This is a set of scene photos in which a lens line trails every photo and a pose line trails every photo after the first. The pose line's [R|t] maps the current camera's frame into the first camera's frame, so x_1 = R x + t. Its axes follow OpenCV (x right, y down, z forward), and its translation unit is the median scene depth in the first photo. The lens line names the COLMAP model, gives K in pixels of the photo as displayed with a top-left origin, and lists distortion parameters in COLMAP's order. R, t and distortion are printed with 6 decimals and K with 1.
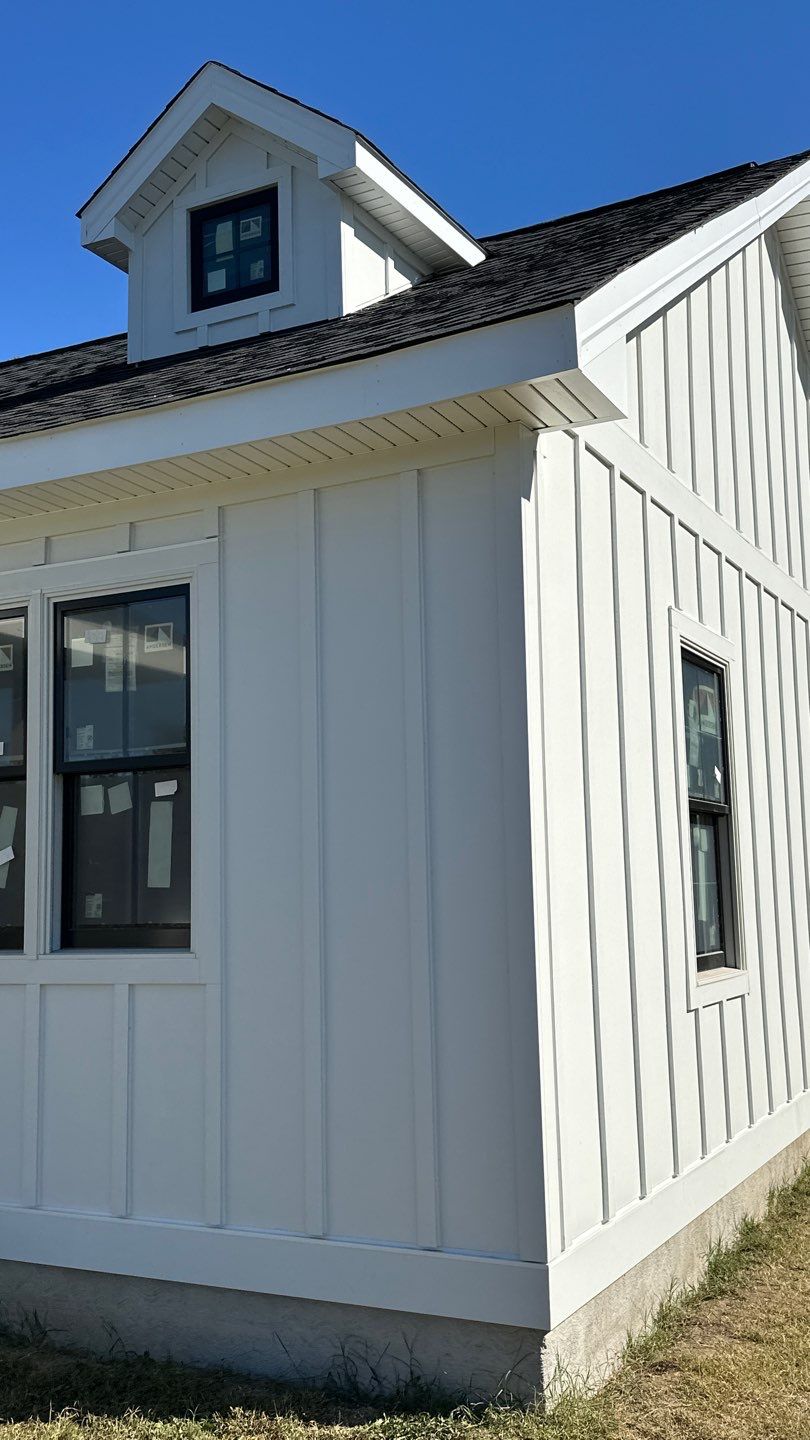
lens RADIAL K [[1377.7, 0, 408.1], [0, 1377.7, 733.6], [0, 0, 1]] dist [0.047652, 0.000000]
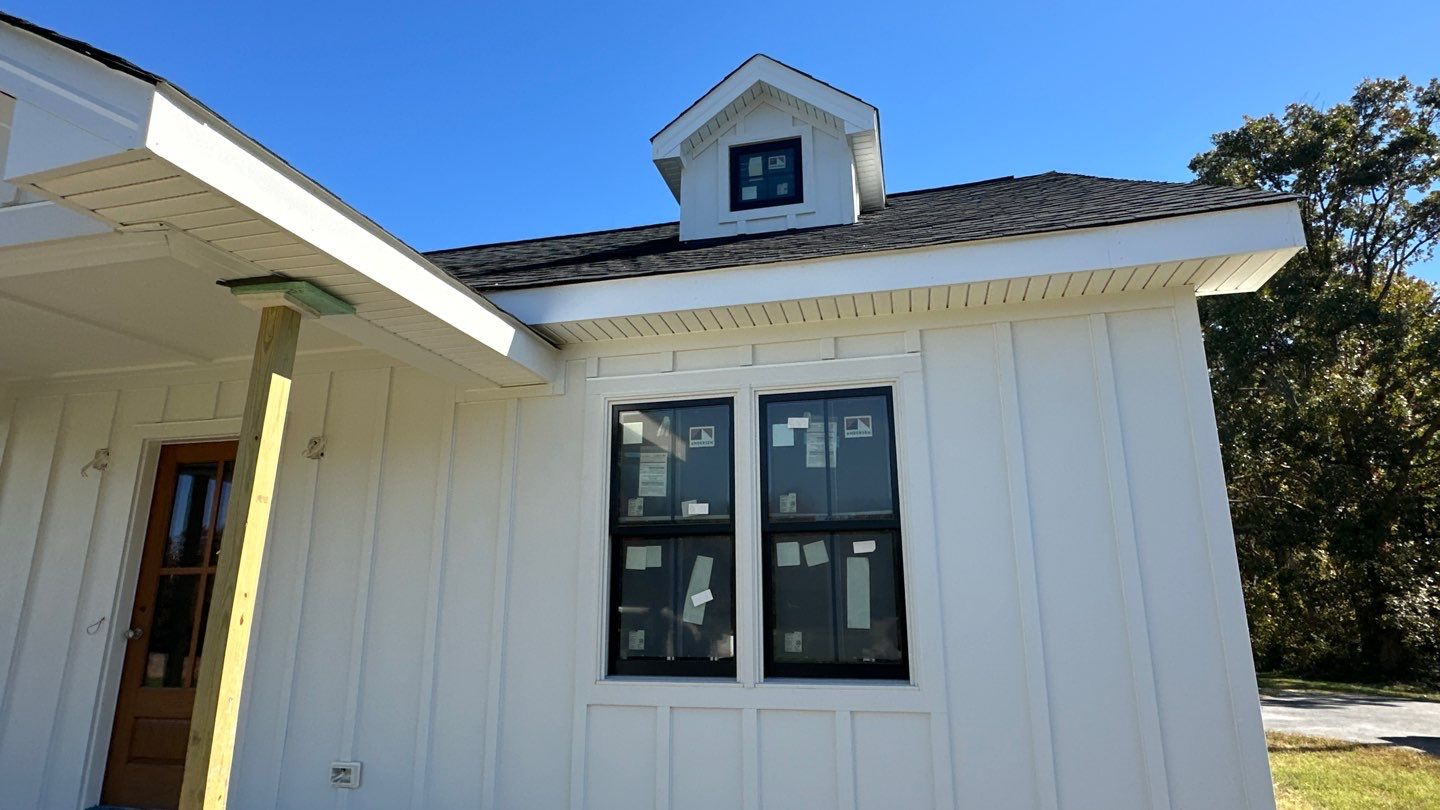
lens RADIAL K [[815.4, 0, 711.8], [0, 815.4, 396.4], [0, 0, 1]] dist [-0.003826, 0.000118]
pose [[0.974767, 0.075545, 0.210051, -0.408555], [-0.043053, 0.986950, -0.155166, 0.022266], [-0.219032, 0.142207, 0.965299, 0.254761]]
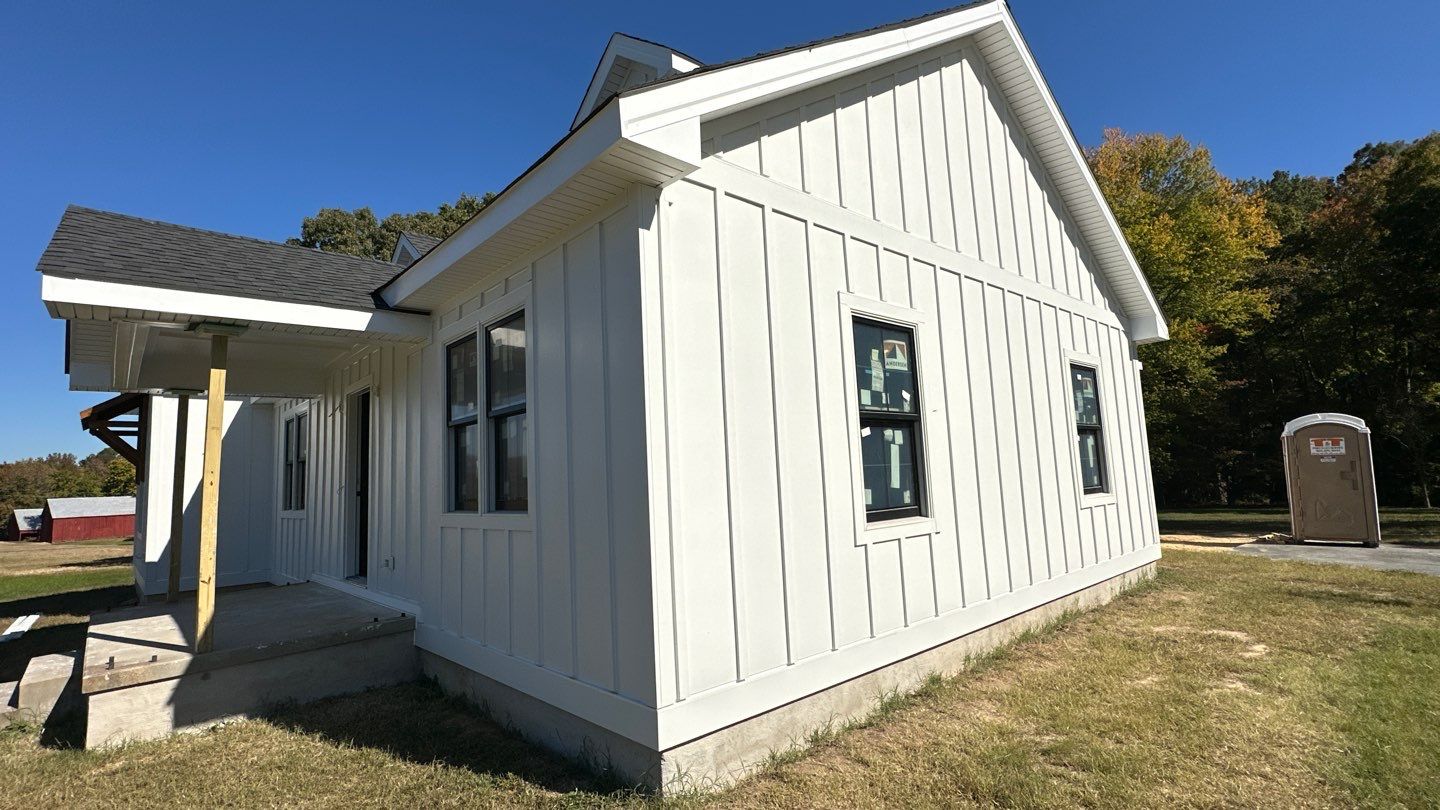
lens RADIAL K [[668.9, 0, 720.2], [0, 668.9, 407.7], [0, 0, 1]] dist [-0.002938, 0.000719]
pose [[0.936792, -0.060592, -0.344599, 0.316304], [0.066546, 0.997768, 0.005465, 0.027810], [0.343499, -0.028052, 0.938734, 0.225079]]
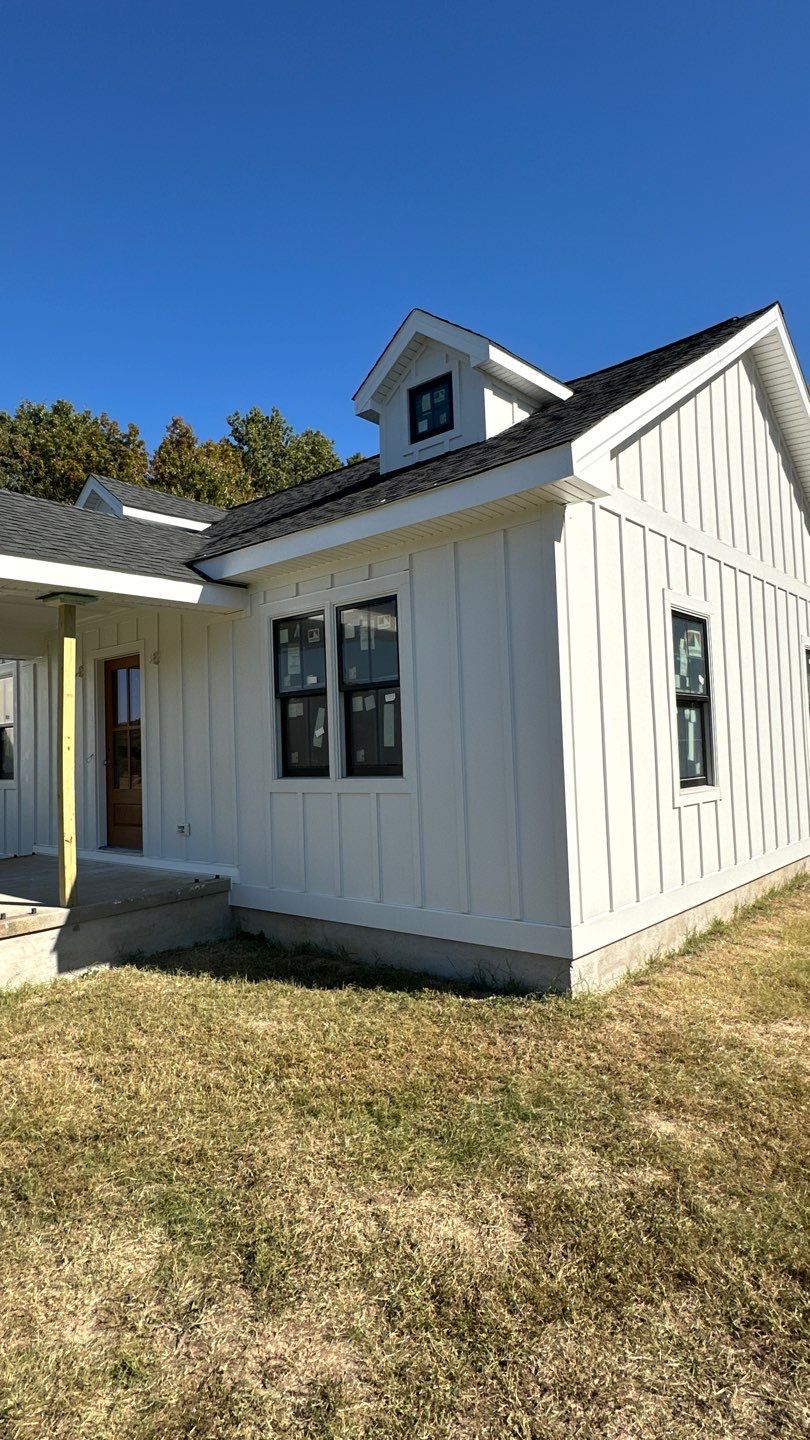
lens RADIAL K [[797.1, 0, 405.5], [0, 797.1, 722.1], [0, 0, 1]] dist [-0.006382, 0.000485]
pose [[0.971991, -0.021531, -0.234030, 0.100626], [0.040498, 0.996244, 0.076542, -0.010838], [0.231503, -0.083876, 0.969212, -0.108770]]
